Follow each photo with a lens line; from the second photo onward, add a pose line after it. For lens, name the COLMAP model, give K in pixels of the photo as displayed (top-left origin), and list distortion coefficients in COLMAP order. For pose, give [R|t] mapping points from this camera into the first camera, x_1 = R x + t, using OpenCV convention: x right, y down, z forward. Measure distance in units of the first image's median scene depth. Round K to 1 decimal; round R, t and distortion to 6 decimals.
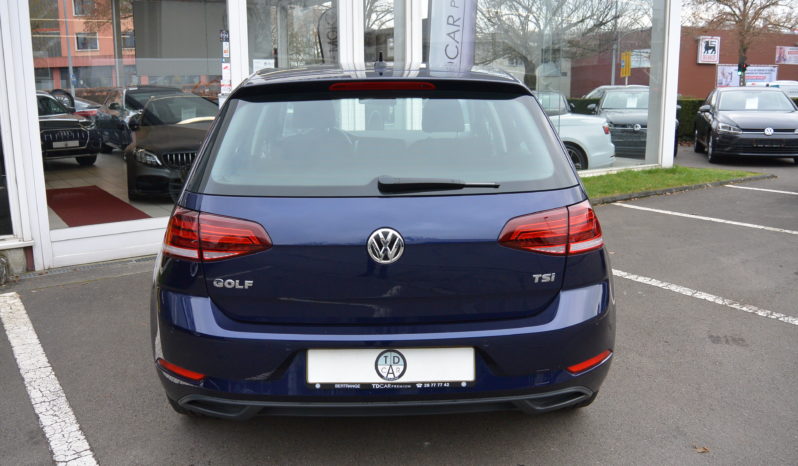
lens RADIAL K [[670.5, 0, 399.0], [0, 670.5, 233.0], [0, 0, 1]] dist [-0.161442, 0.094507]
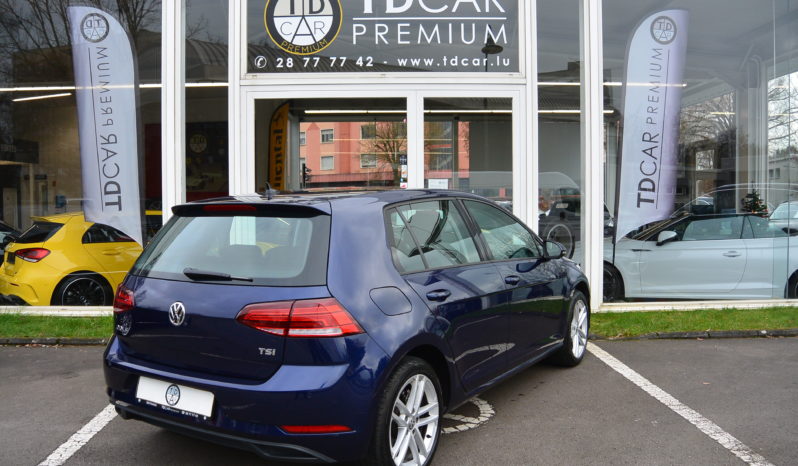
lens RADIAL K [[670.5, 0, 399.0], [0, 670.5, 233.0], [0, 0, 1]] dist [-0.161442, 0.094507]
pose [[0.838235, 0.025474, -0.544714, 1.145533], [-0.115068, 0.984679, -0.131022, -0.022066], [0.533031, 0.172506, 0.828323, 0.008723]]
